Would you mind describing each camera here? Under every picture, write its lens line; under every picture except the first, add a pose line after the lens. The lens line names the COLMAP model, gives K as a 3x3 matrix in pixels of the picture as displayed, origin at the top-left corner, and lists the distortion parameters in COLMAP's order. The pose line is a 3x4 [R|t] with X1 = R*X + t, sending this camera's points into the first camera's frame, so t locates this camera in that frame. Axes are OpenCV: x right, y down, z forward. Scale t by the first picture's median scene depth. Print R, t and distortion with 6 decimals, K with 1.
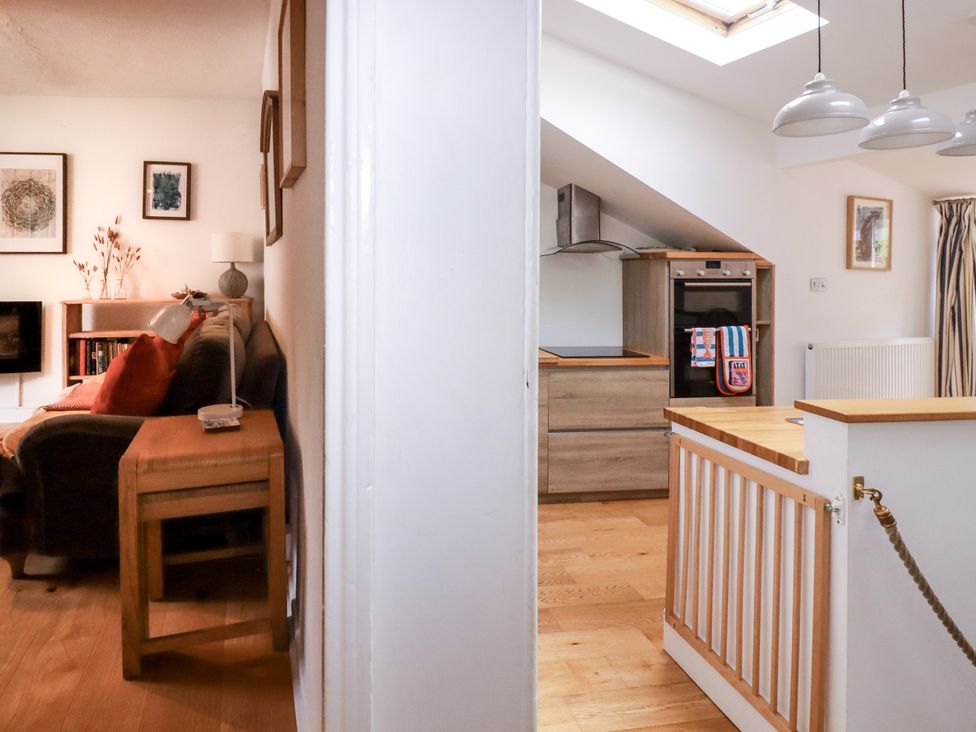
lens RADIAL K [[580.7, 0, 397.7], [0, 580.7, 283.2], [0, 0, 1]] dist [-0.000961, -0.000542]
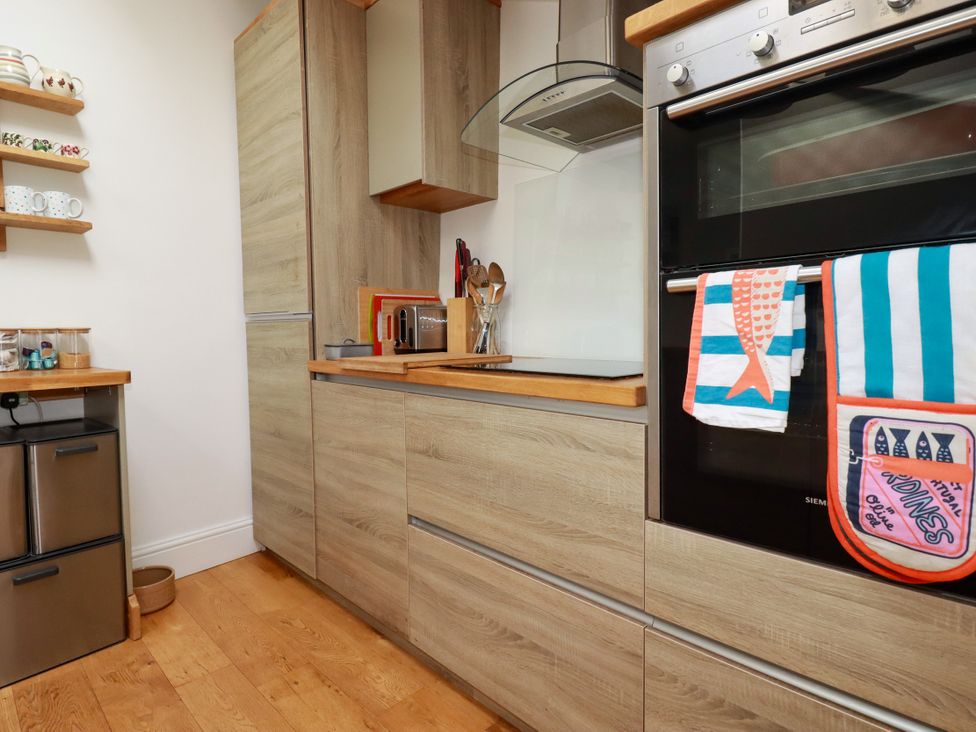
lens RADIAL K [[532.5, 0, 490.6], [0, 532.5, 359.1], [0, 0, 1]] dist [0.003311, -0.017011]
pose [[0.616959, 0.029610, -0.786438, 0.638125], [0.003601, 0.999175, 0.040445, 0.105099], [0.786987, -0.027785, 0.616343, 0.775953]]
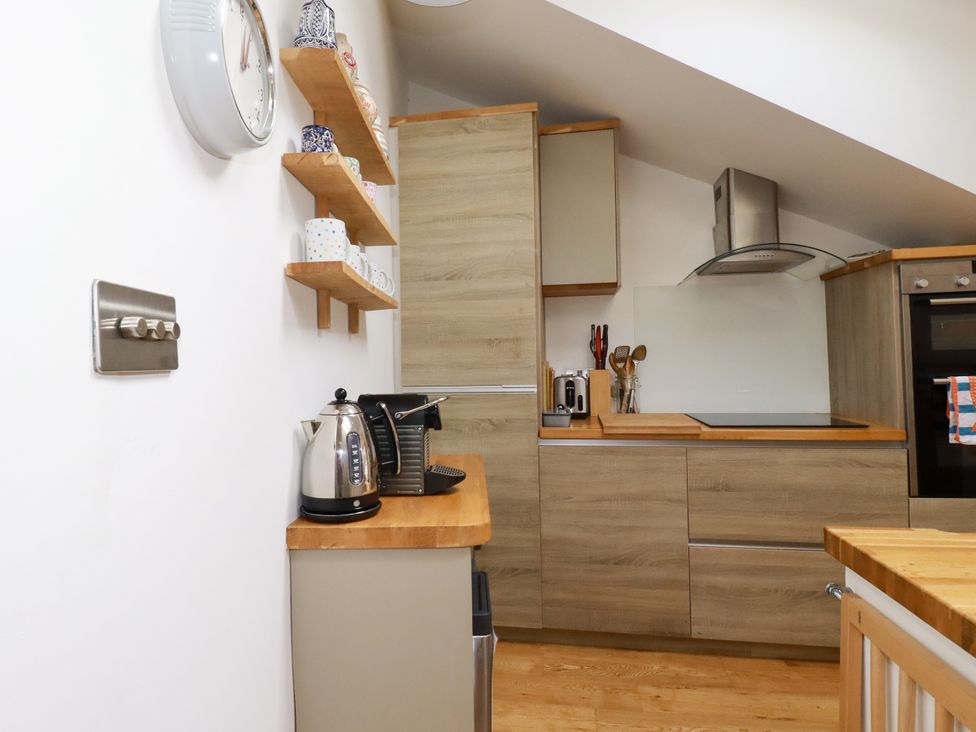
lens RADIAL K [[532.5, 0, 490.6], [0, 532.5, 359.1], [0, 0, 1]] dist [0.003311, -0.017011]
pose [[0.957683, -0.027615, -0.286499, 0.221470], [0.020904, 0.999431, -0.026455, 0.063803], [0.287066, 0.019347, 0.957715, 0.364292]]
